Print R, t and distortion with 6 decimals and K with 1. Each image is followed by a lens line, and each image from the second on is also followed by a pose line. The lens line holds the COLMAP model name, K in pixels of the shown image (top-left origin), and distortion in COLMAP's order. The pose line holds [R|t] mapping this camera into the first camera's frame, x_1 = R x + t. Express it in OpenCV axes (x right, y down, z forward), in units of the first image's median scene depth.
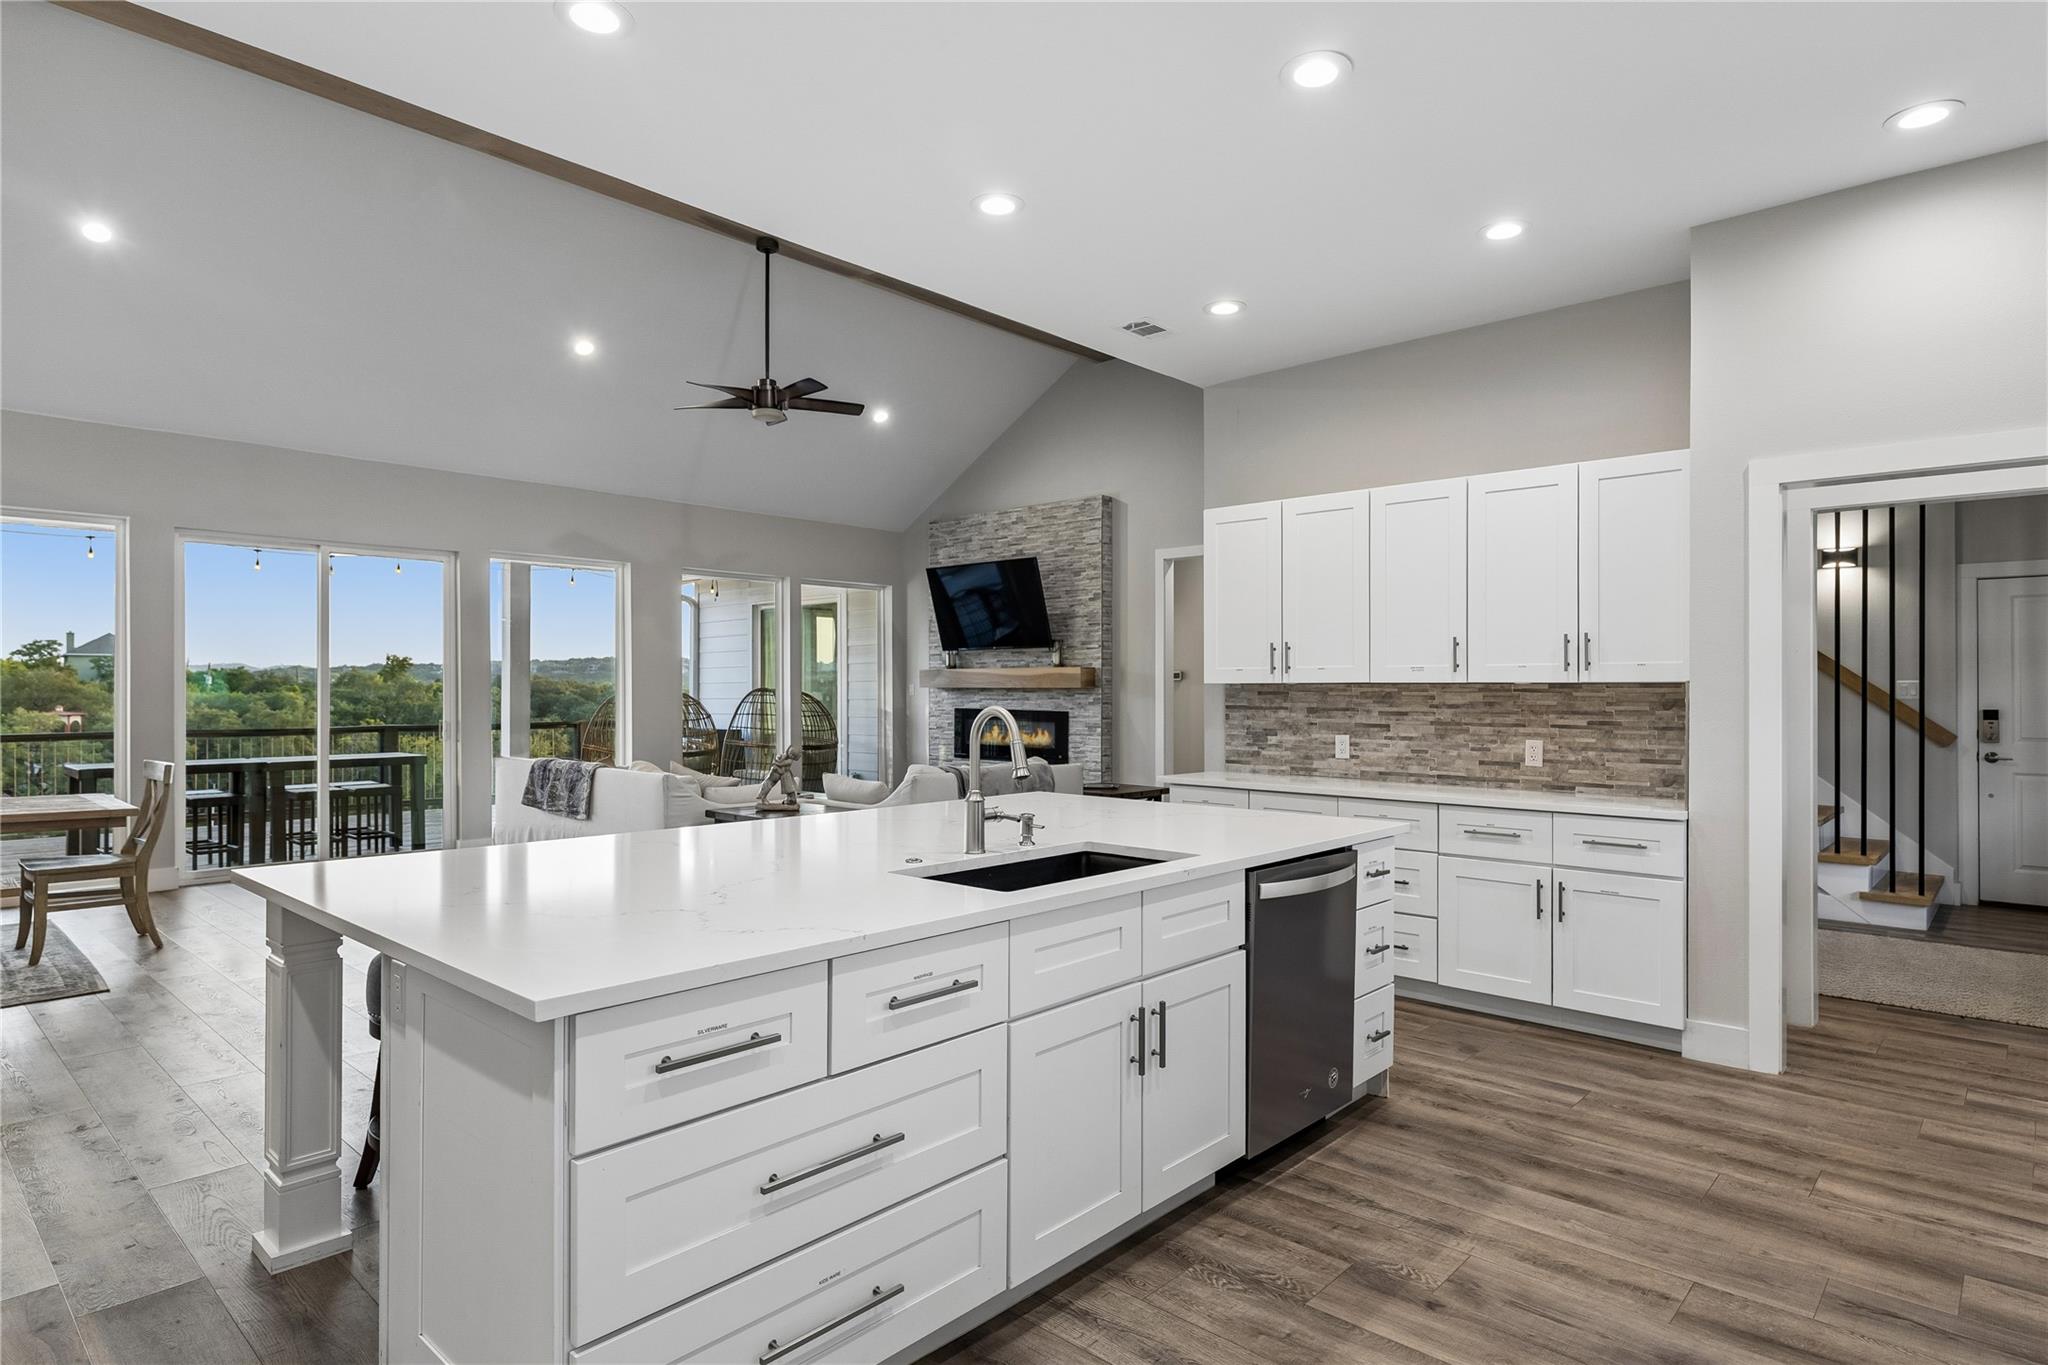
lens RADIAL K [[1124.5, 0, 1031.5], [0, 1124.5, 679.9], [0, 0, 1]] dist [0.000763, -0.000402]
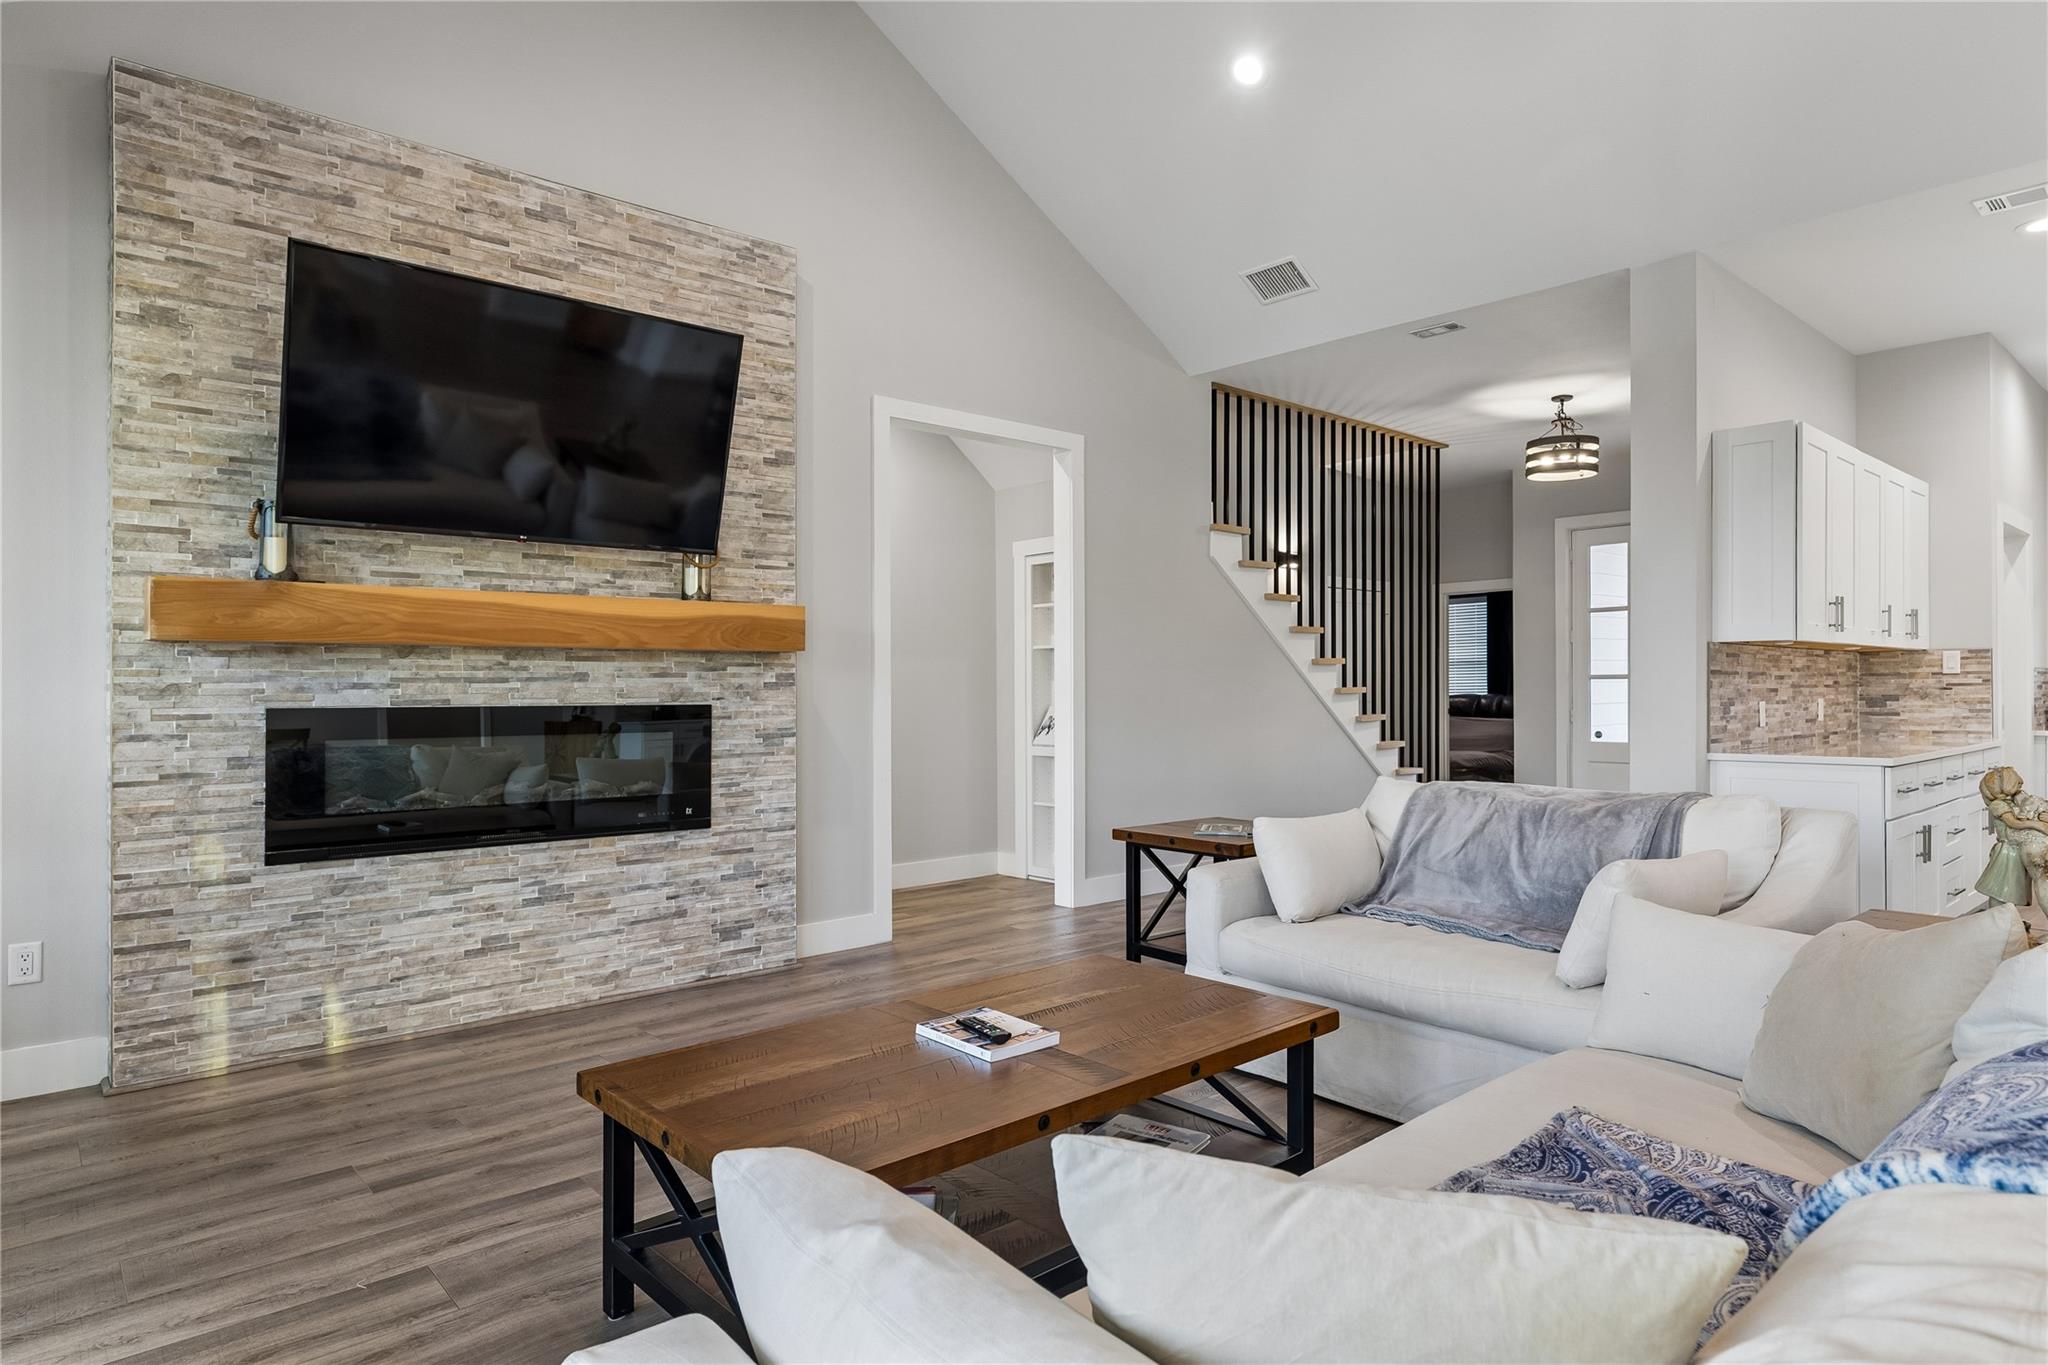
lens RADIAL K [[1150.5, 0, 1024.8], [0, 1150.5, 678.6], [0, 0, 1]] dist [-0.000687, -0.001065]
pose [[0.104963, 0.008270, 0.994442, -0.399224], [0.004014, 0.999954, -0.008740, 0.022215], [-0.994468, 0.004909, 0.104925, 0.827589]]
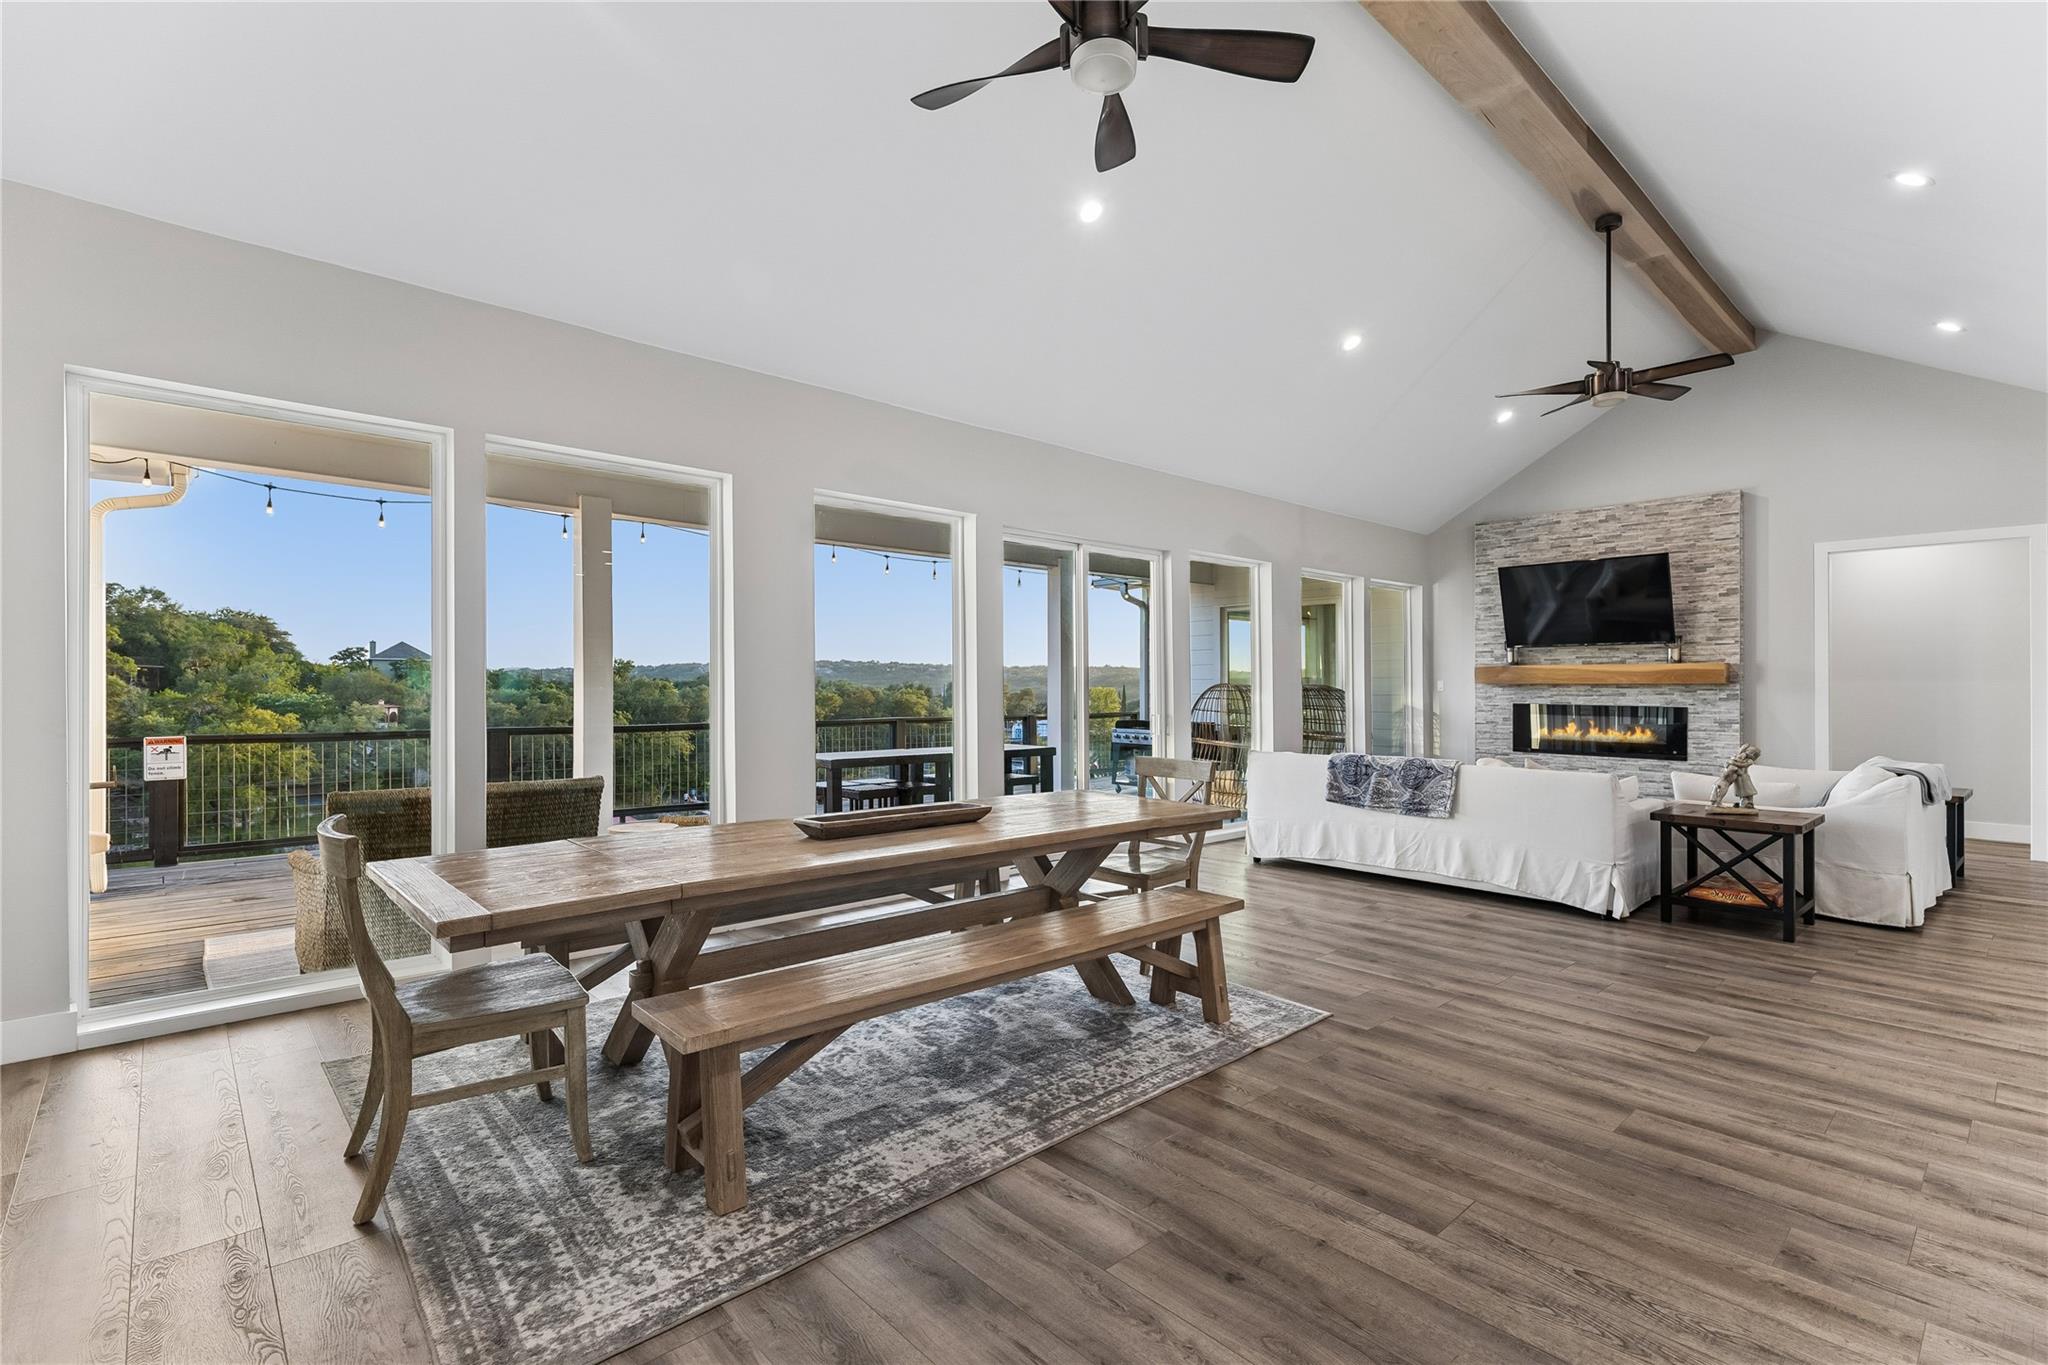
lens RADIAL K [[942.7, 0, 1027.8], [0, 942.7, 676.8], [0, 0, 1]] dist [0.003624, 0.000461]
pose [[0.996265, 0.000122, -0.086349, -0.477020], [-0.000382, 0.999995, -0.002999, 0.003645], [0.086348, 0.003020, 0.996260, 0.112029]]
